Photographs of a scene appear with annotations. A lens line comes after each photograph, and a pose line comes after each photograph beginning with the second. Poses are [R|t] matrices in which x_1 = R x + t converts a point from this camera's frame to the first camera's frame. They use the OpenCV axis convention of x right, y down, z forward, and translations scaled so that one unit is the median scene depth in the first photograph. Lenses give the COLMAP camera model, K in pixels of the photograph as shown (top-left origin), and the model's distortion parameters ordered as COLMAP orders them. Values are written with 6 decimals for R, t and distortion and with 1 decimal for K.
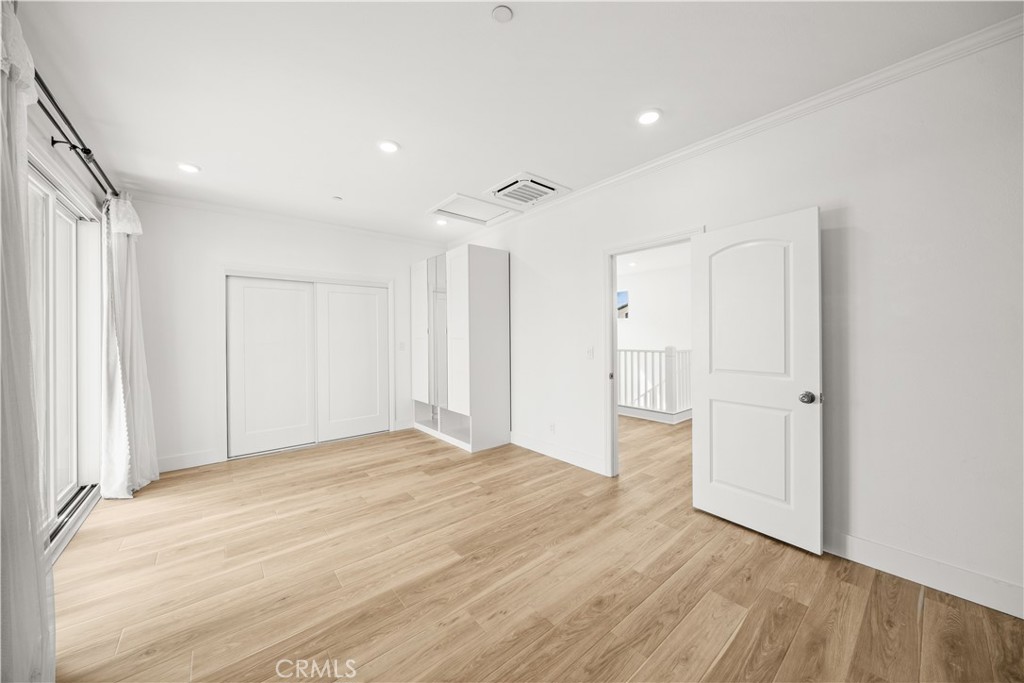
lens RADIAL K [[355.0, 0, 508.7], [0, 355.0, 337.6], [0, 0, 1]] dist [-0.002502, -0.000153]
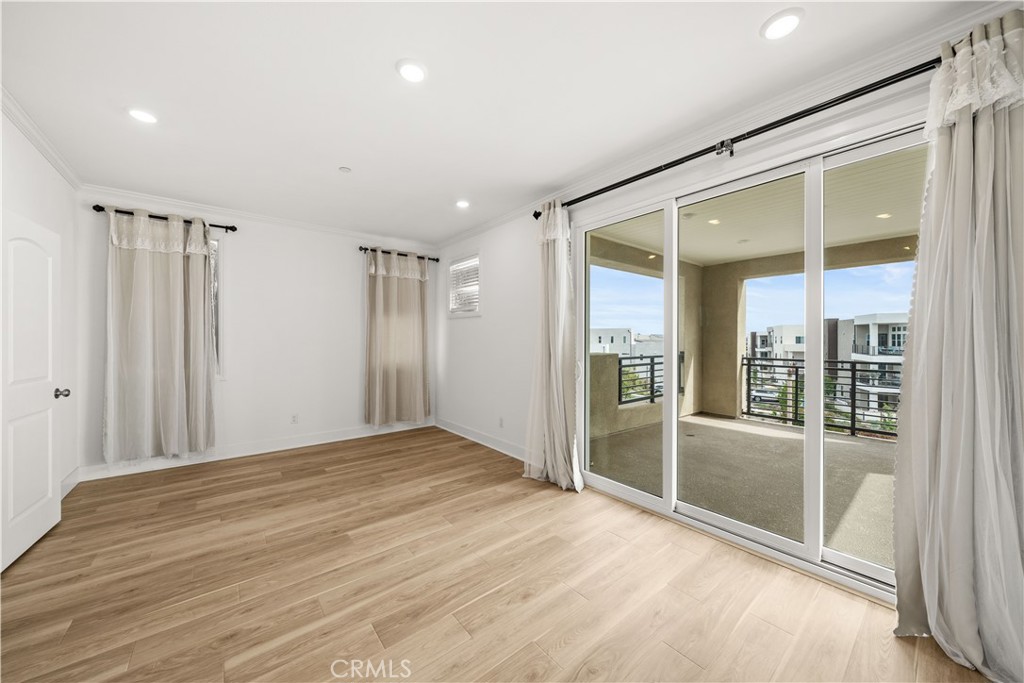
lens RADIAL K [[355.0, 0, 511.5], [0, 355.0, 338.1], [0, 0, 1]] dist [-0.002502, -0.000153]
pose [[-0.999953, 0.008519, 0.004649, -0.667835], [0.008523, 0.999963, 0.000810, -0.005470], [-0.004642, 0.000850, -0.999989, 2.117359]]
